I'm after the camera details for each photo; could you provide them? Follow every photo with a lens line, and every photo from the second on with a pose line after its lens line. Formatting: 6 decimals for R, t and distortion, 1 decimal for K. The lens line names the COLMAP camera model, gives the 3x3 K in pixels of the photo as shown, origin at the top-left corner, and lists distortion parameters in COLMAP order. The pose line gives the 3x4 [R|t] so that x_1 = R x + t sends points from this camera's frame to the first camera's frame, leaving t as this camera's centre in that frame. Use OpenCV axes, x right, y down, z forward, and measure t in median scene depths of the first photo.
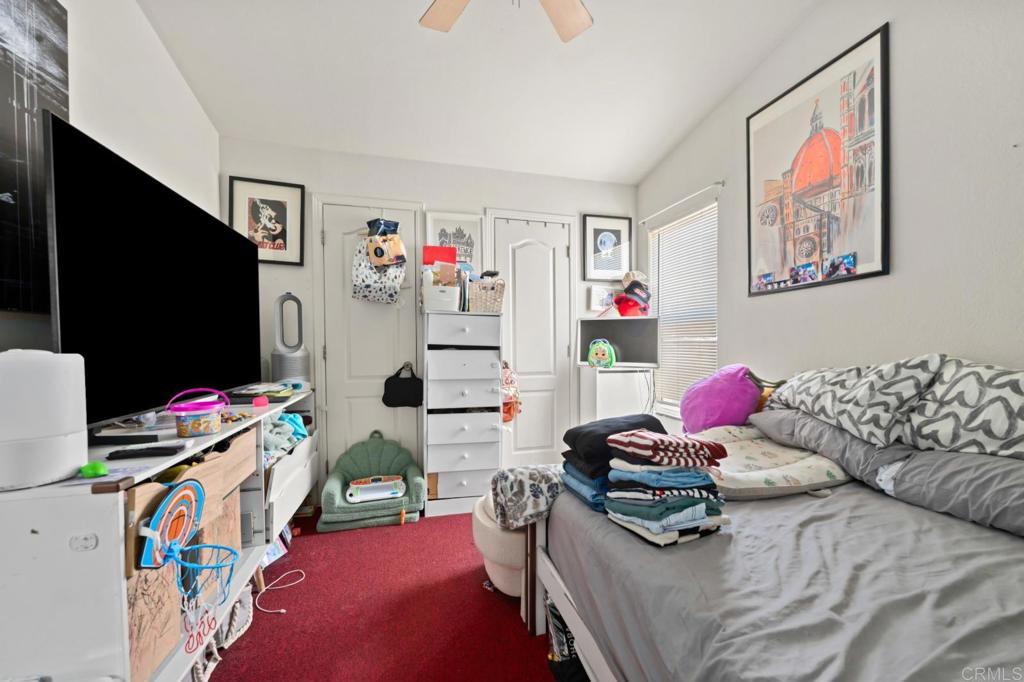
lens RADIAL K [[411.5, 0, 511.9], [0, 411.5, 348.8], [0, 0, 1]] dist [-0.000847, 0.000157]
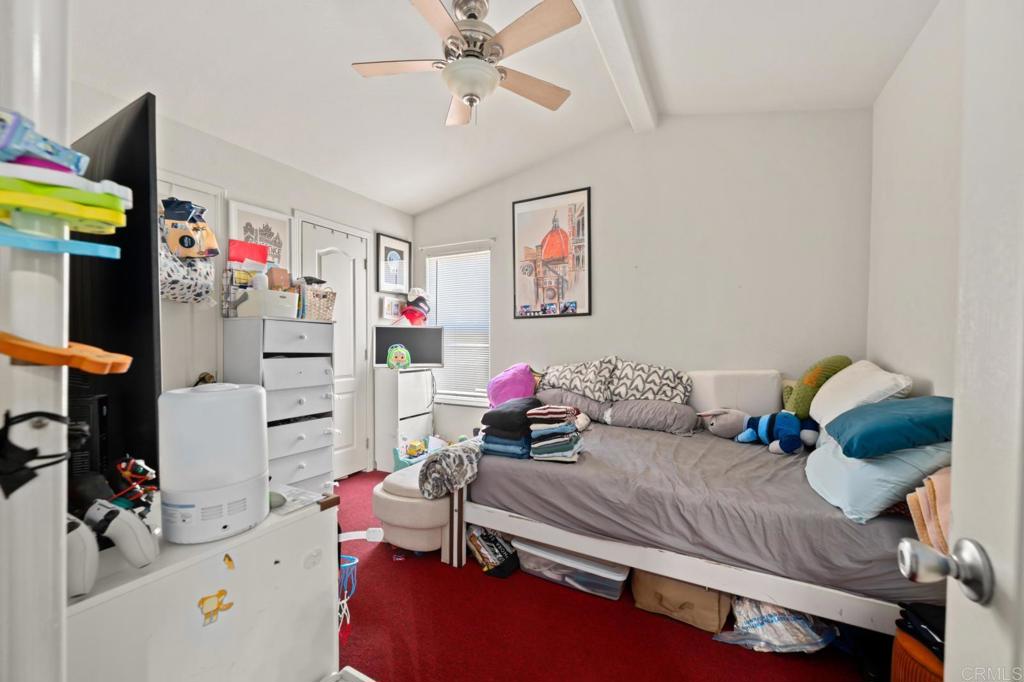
lens RADIAL K [[411.5, 0, 512.1], [0, 411.5, 342.1], [0, 0, 1]] dist [-0.000847, 0.000157]
pose [[0.680968, 0.000805, 0.732313, -0.566540], [0.001586, 0.999995, -0.002574, -0.035464], [-0.732312, 0.002914, 0.680963, -0.044538]]
